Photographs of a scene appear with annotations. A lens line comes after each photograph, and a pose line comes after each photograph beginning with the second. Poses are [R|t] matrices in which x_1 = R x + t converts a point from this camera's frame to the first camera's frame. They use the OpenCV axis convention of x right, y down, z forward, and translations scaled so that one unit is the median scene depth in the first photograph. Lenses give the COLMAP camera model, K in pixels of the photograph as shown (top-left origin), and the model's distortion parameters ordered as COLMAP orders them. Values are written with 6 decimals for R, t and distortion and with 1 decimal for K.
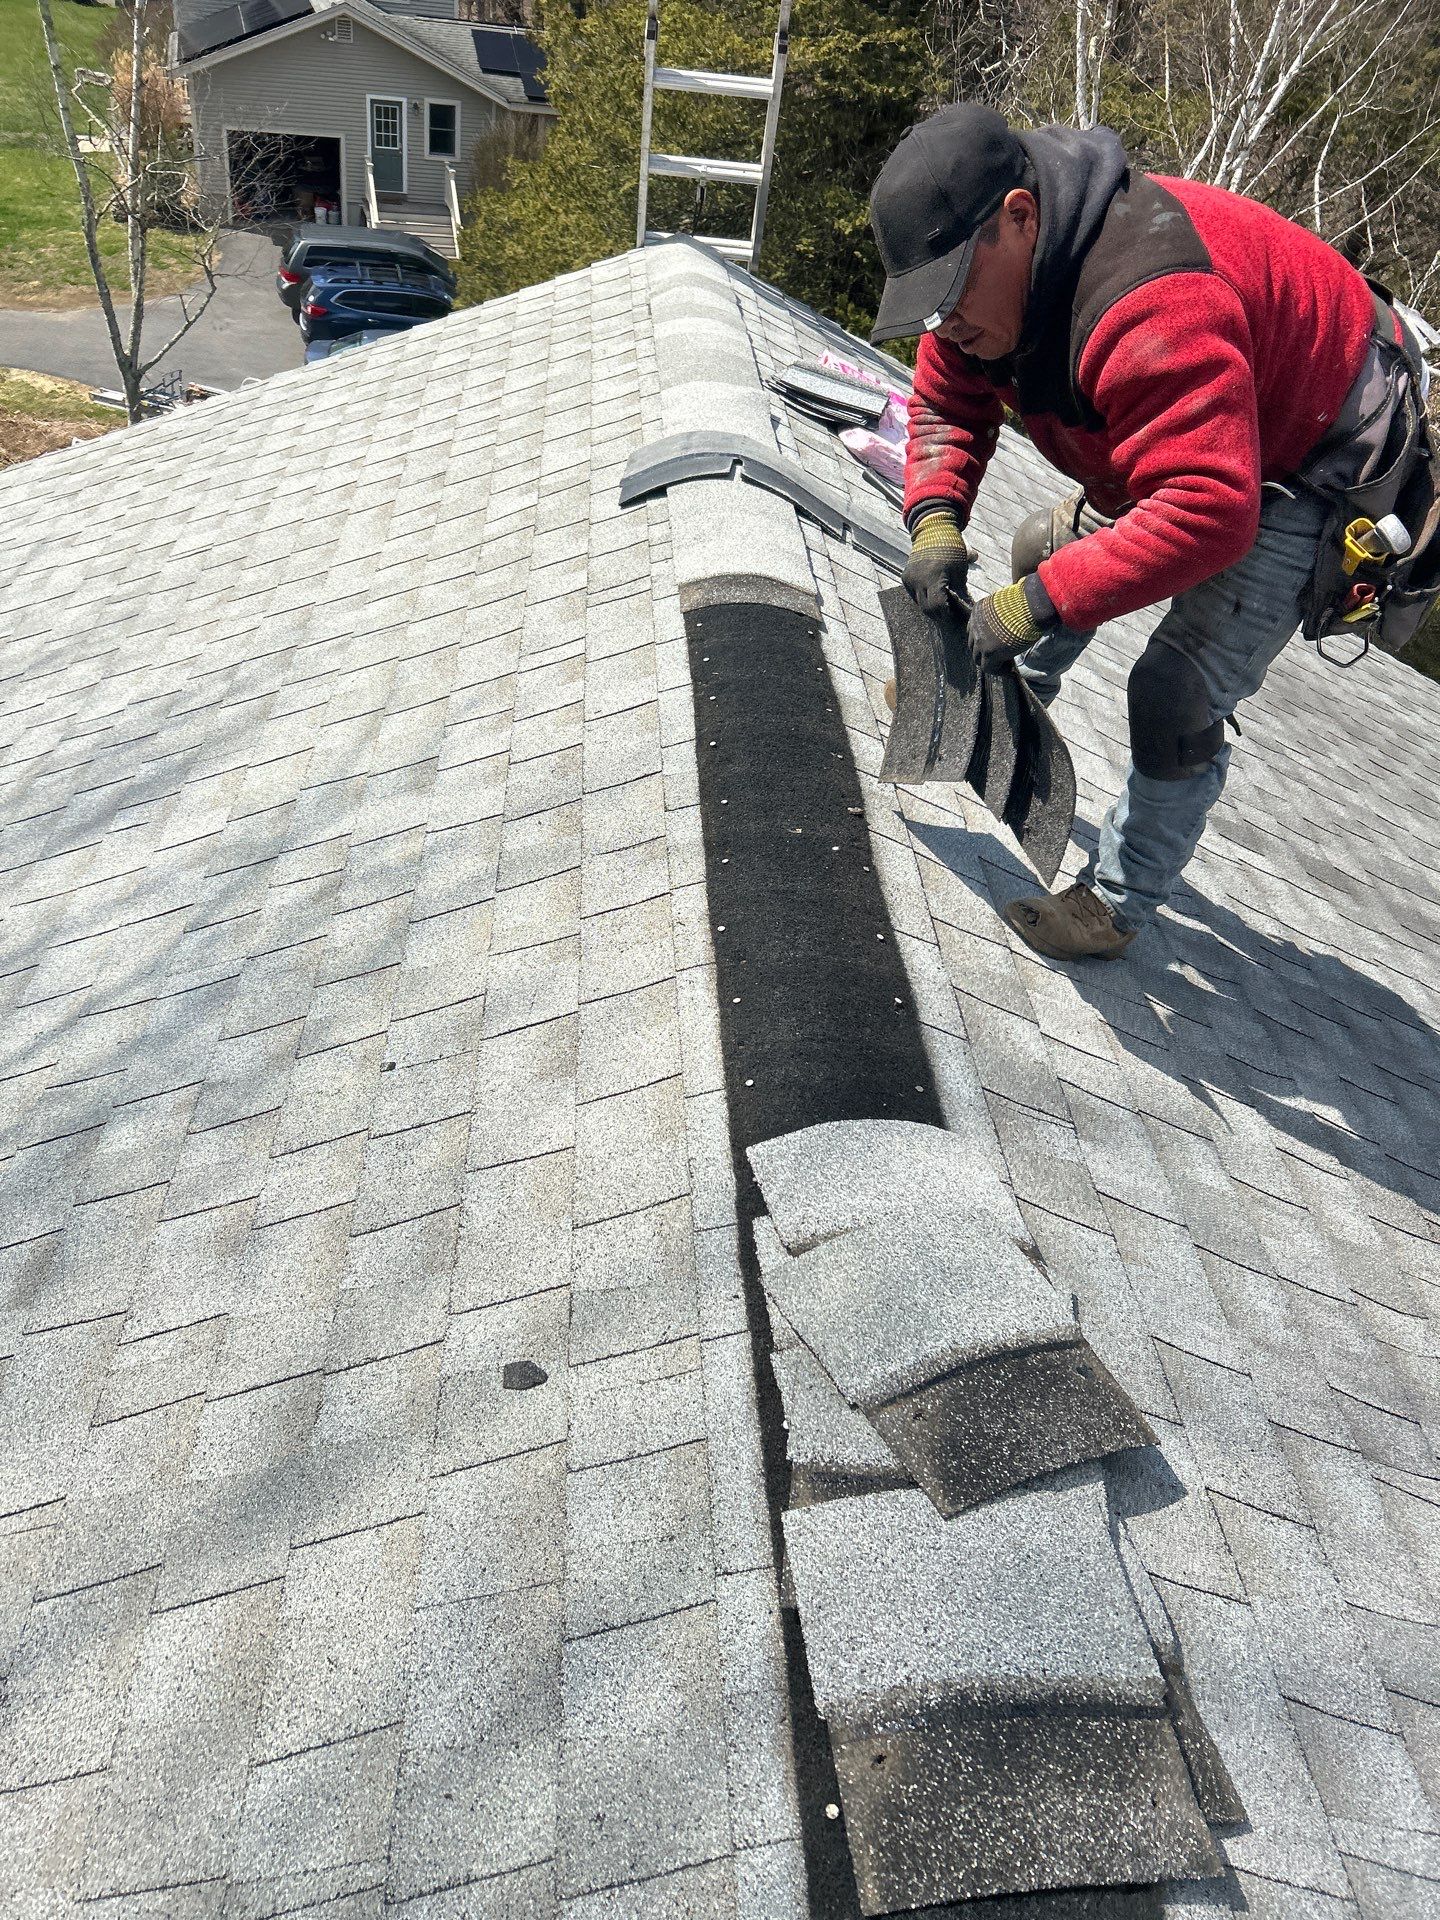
lens RADIAL K [[1439.1, 0, 679.2], [0, 1439.1, 958.1], [0, 0, 1]] dist [0.049589, -0.052334]
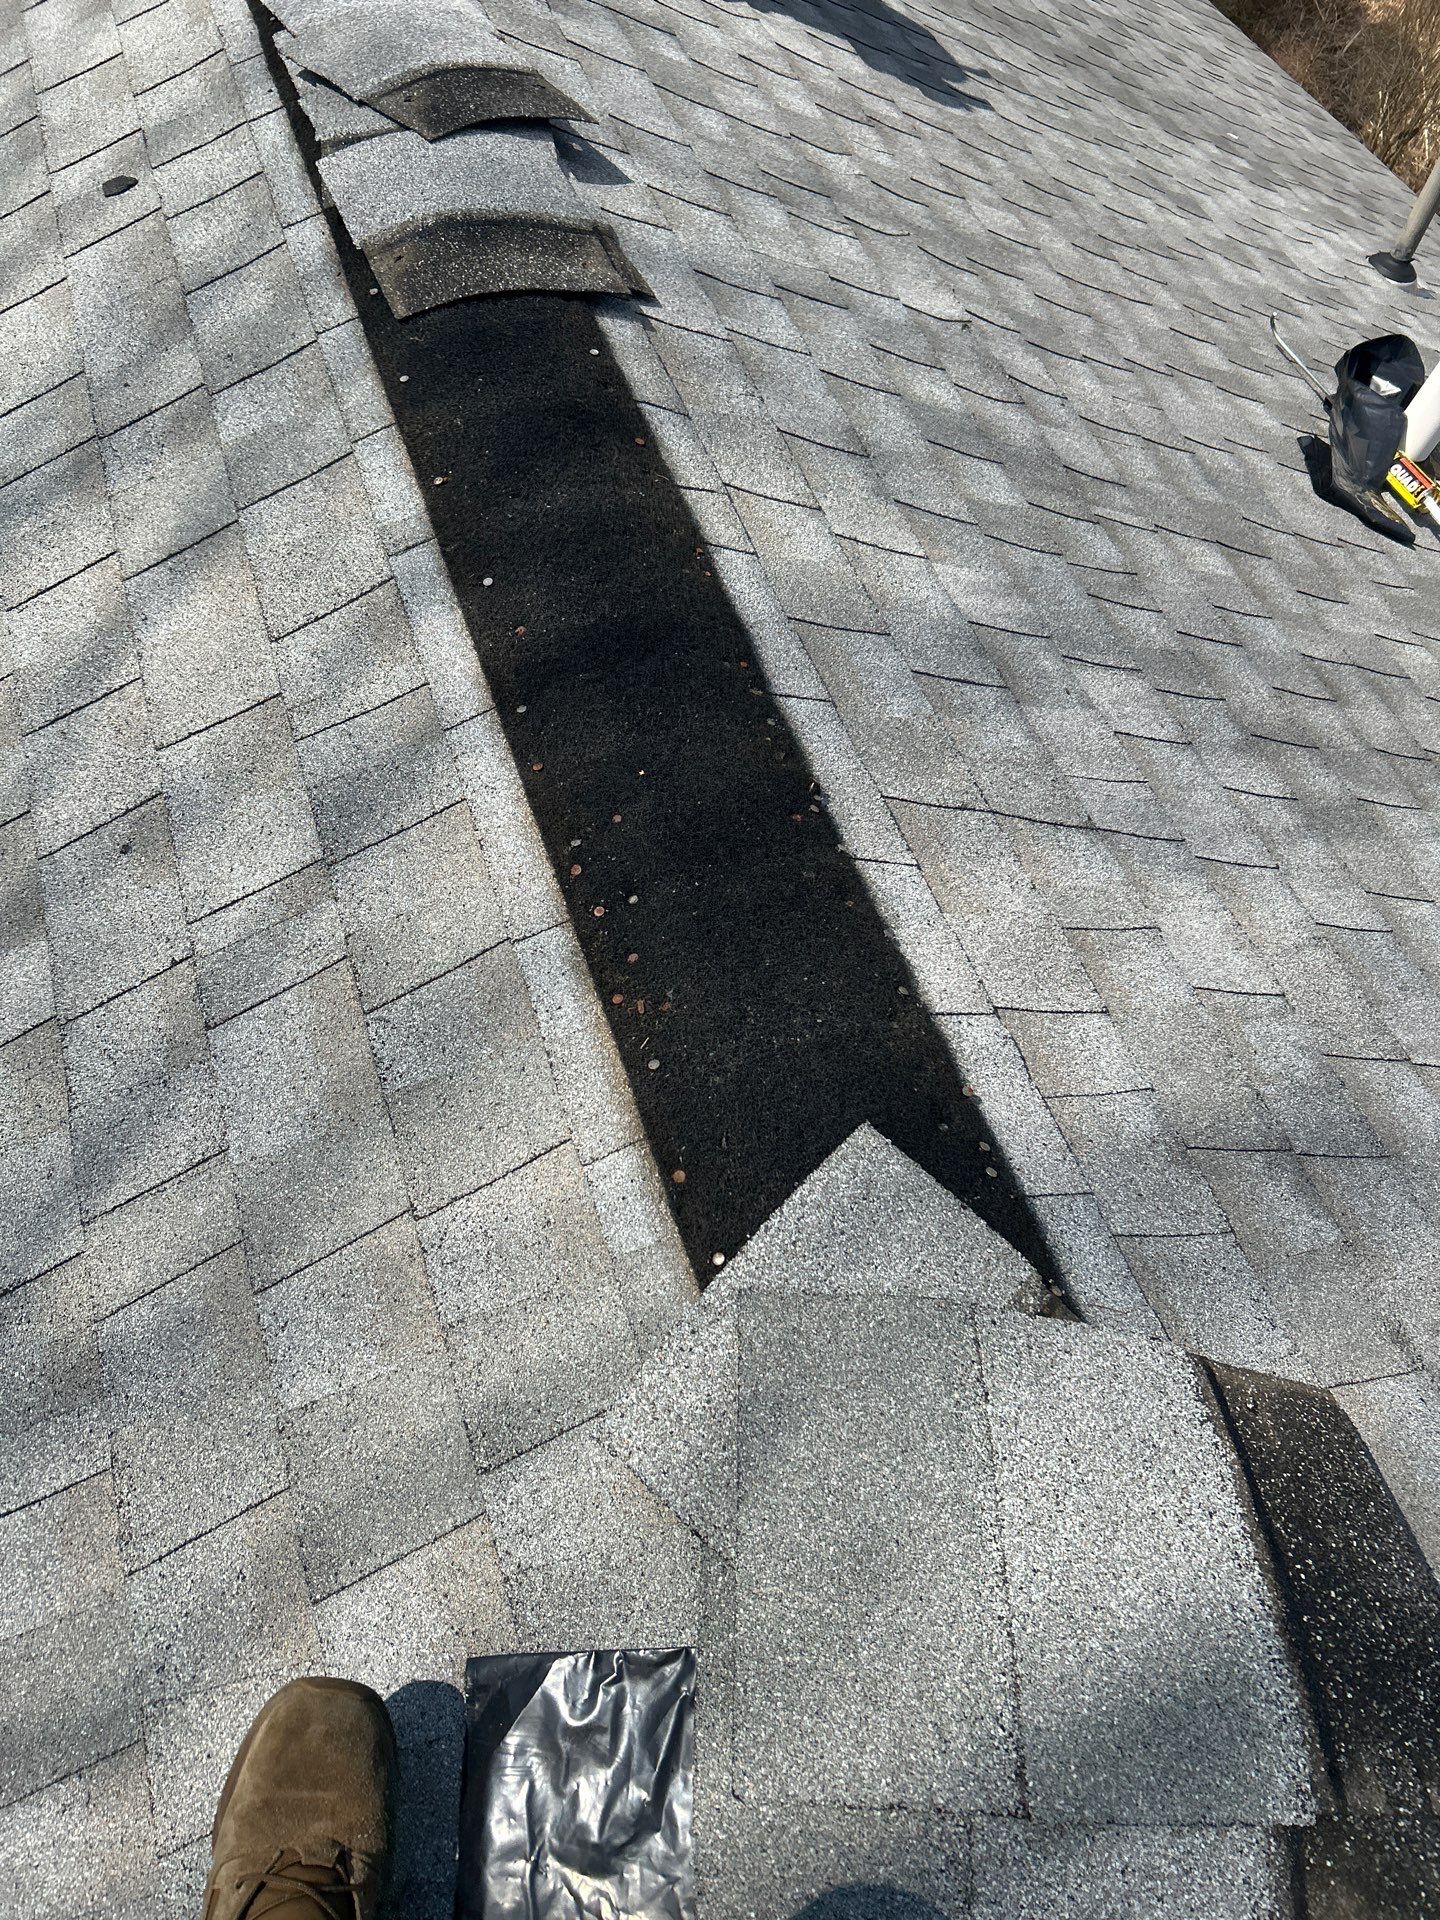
lens RADIAL K [[1456.8, 0, 690.6], [0, 1456.8, 961.5], [0, 0, 1]] dist [0.050613, -0.053494]
pose [[0.960383, -0.234690, 0.150283, 0.007197], [0.166454, 0.915573, 0.366086, 0.186908], [-0.223511, -0.326567, 0.918366, -0.185411]]
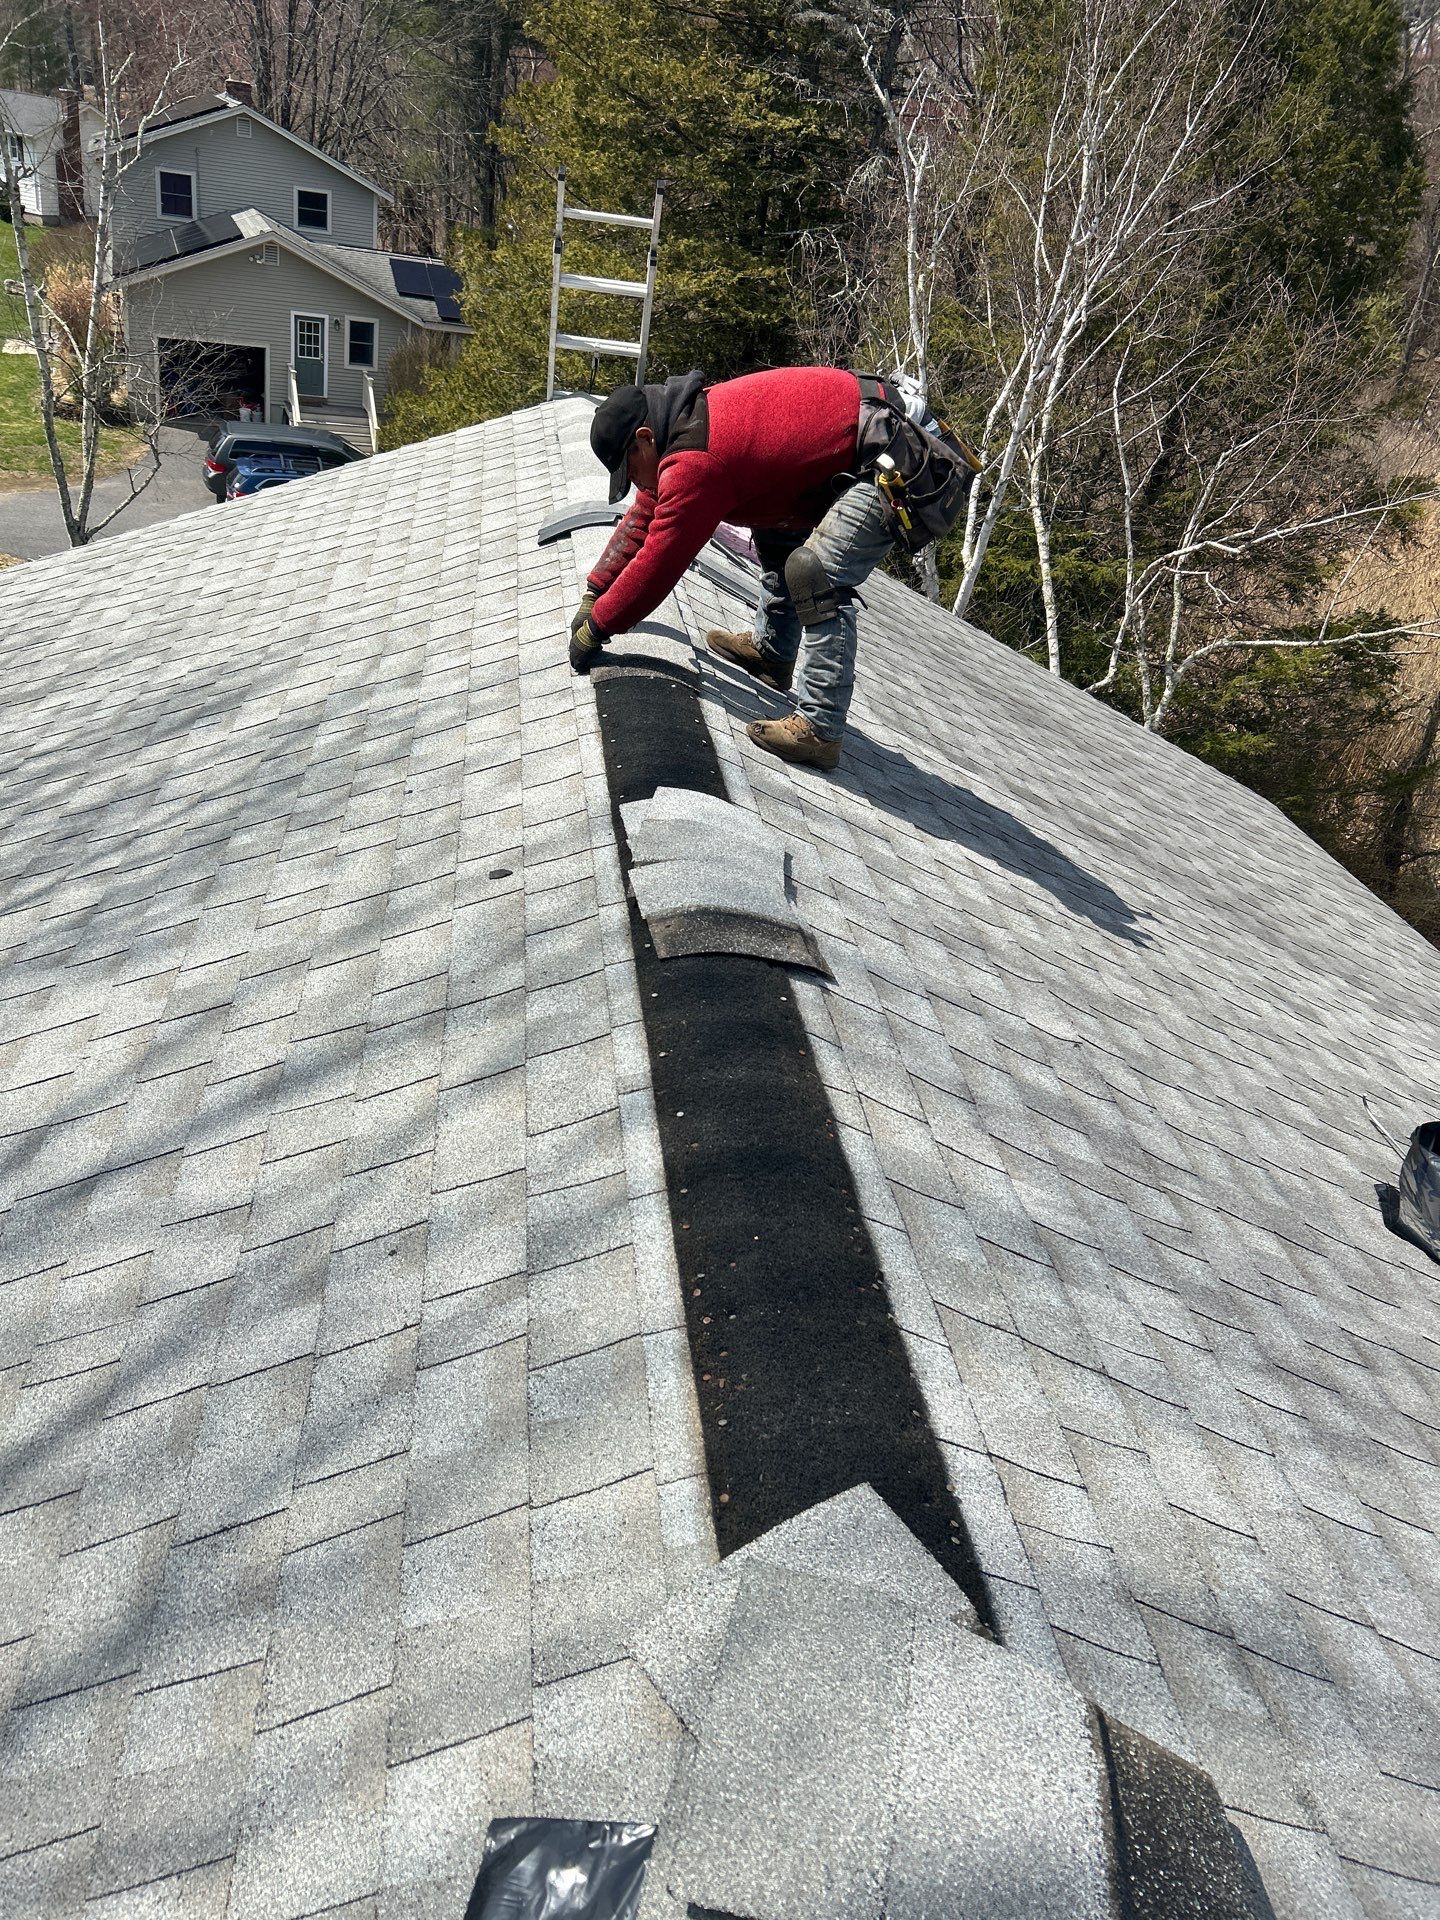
lens RADIAL K [[1451.7, 0, 700.7], [0, 1451.7, 945.4], [0, 0, 1]] dist [0.043755, -0.040296]
pose [[0.996850, -0.006589, 0.079038, 0.002289], [0.017173, 0.990835, -0.133985, 0.230717], [-0.077430, 0.134920, 0.987826, -0.326106]]
